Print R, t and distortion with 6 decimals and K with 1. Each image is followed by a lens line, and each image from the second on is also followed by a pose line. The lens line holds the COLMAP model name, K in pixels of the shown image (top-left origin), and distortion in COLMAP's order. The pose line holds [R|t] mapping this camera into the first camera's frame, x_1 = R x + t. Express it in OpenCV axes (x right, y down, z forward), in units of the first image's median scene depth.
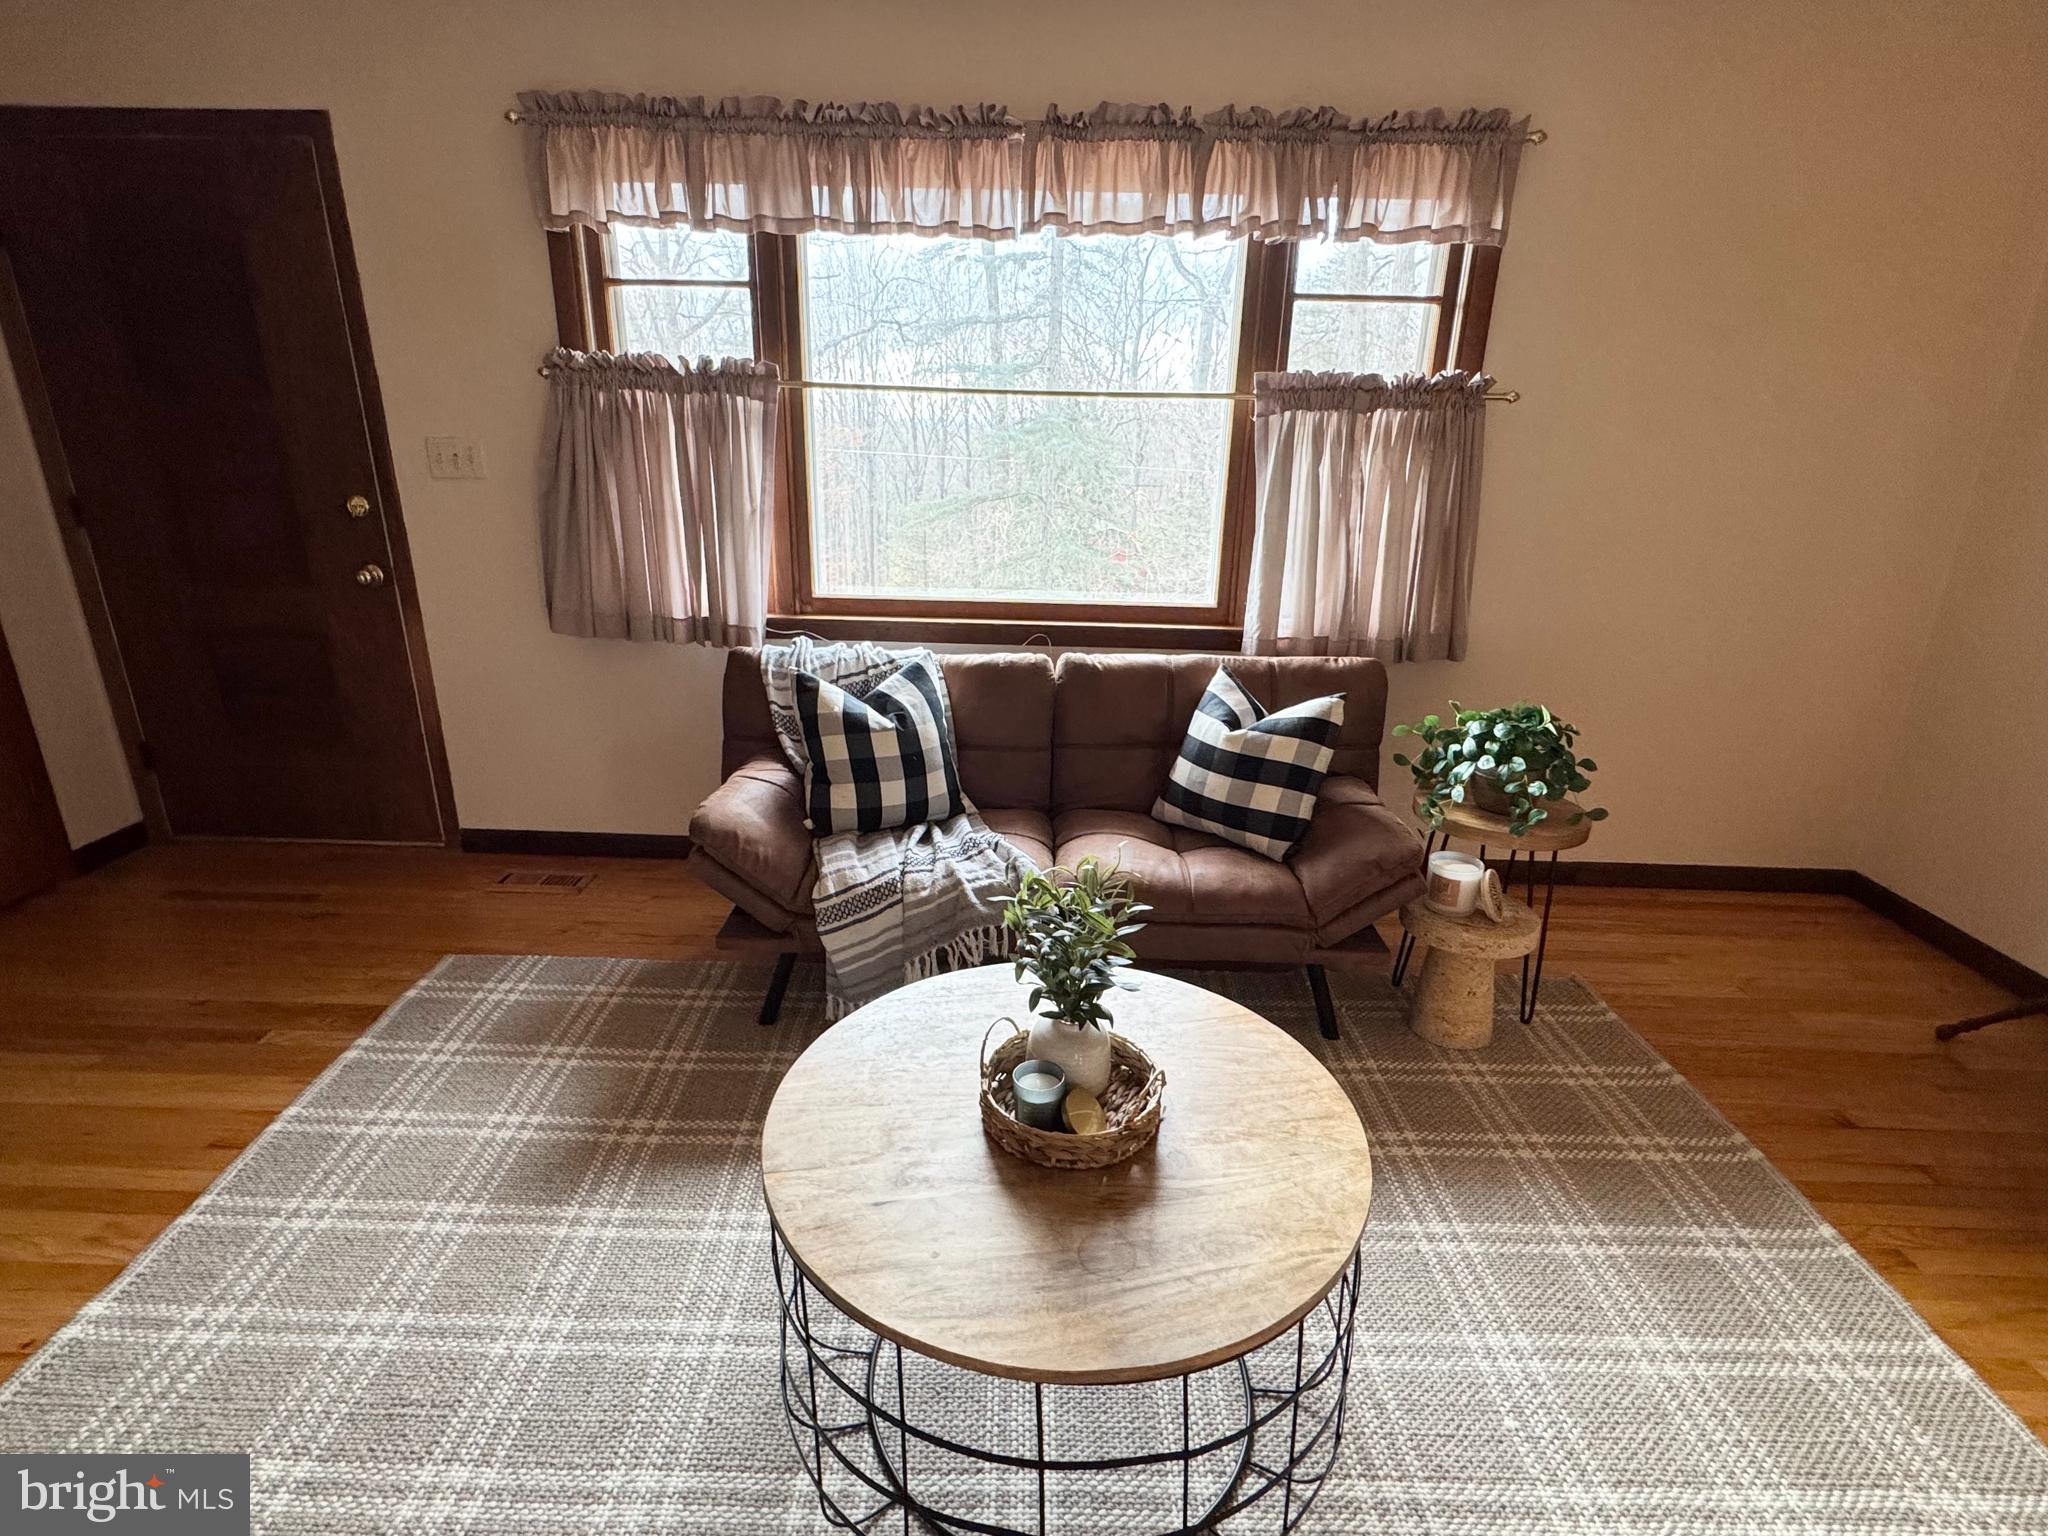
lens RADIAL K [[1002.6, 0, 1022.9], [0, 1002.6, 755.8], [0, 0, 1]] dist [-0.019259, 0.000856]
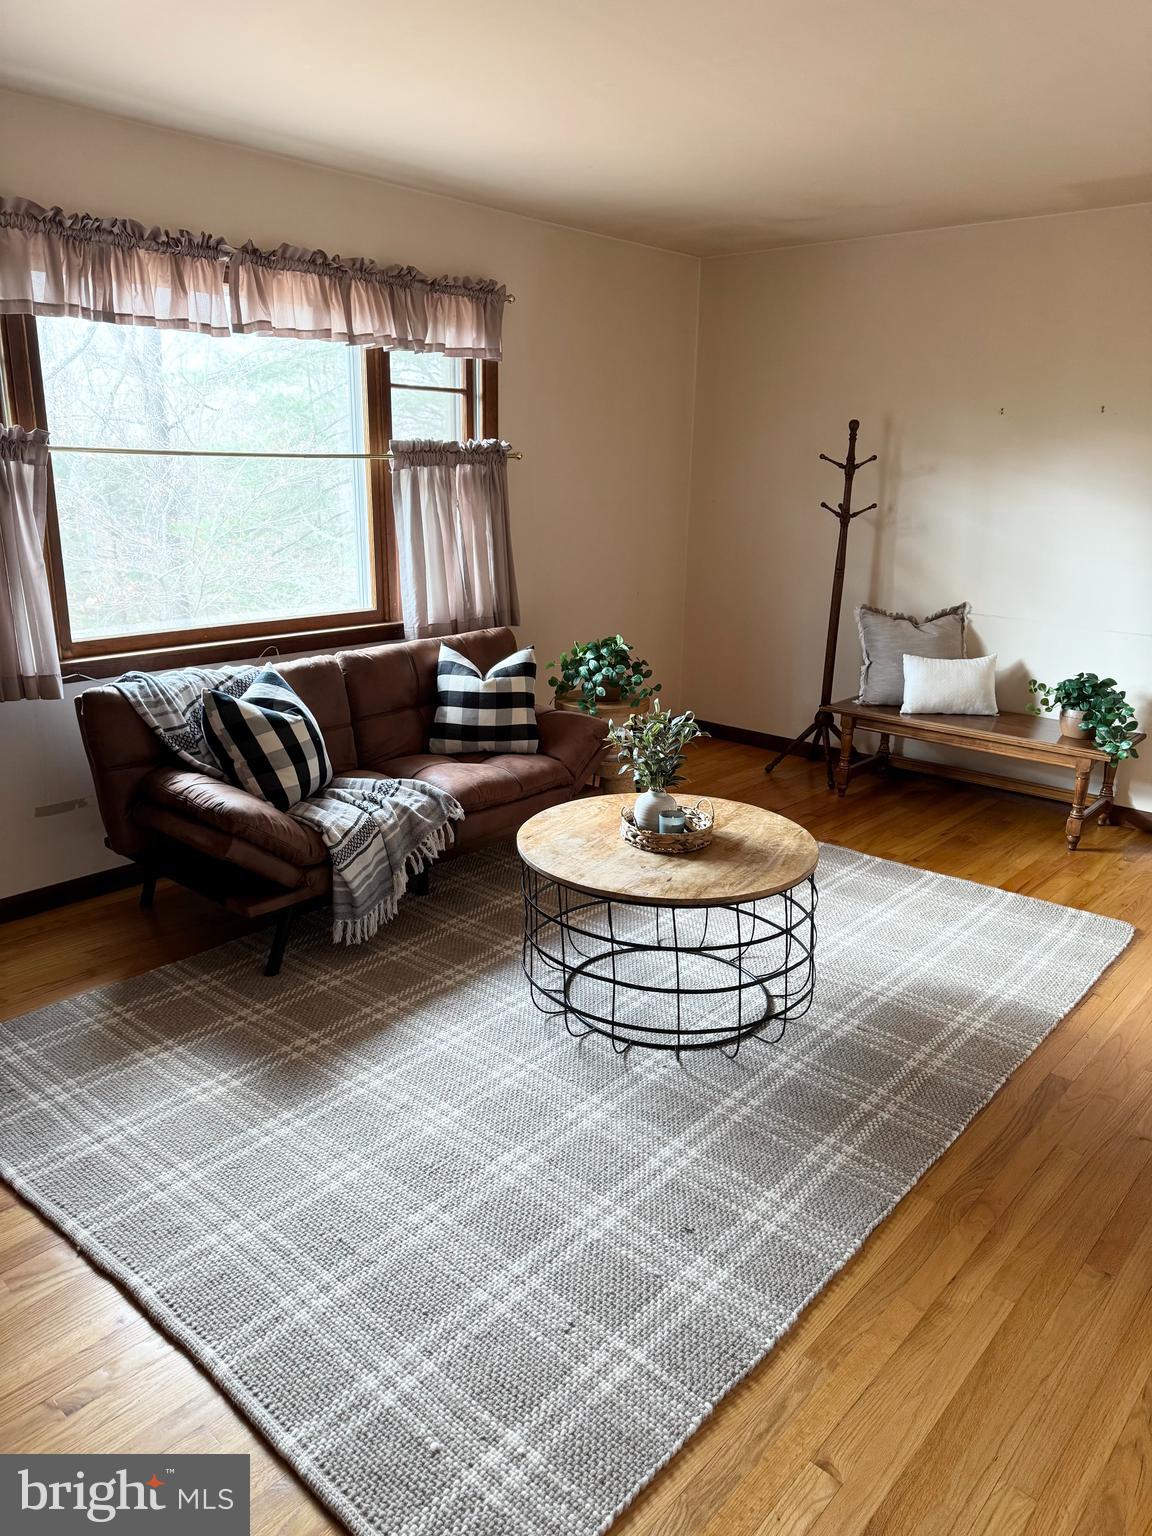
lens RADIAL K [[1078.3, 0, 577.7], [0, 1078.3, 773.5], [0, 0, 1]] dist [-0.039110, -0.011268]
pose [[0.640039, -0.221871, 0.735611, -0.870663], [0.233968, 0.968212, 0.088457, 0.001264], [-0.731853, 0.115493, 0.671604, -0.170594]]
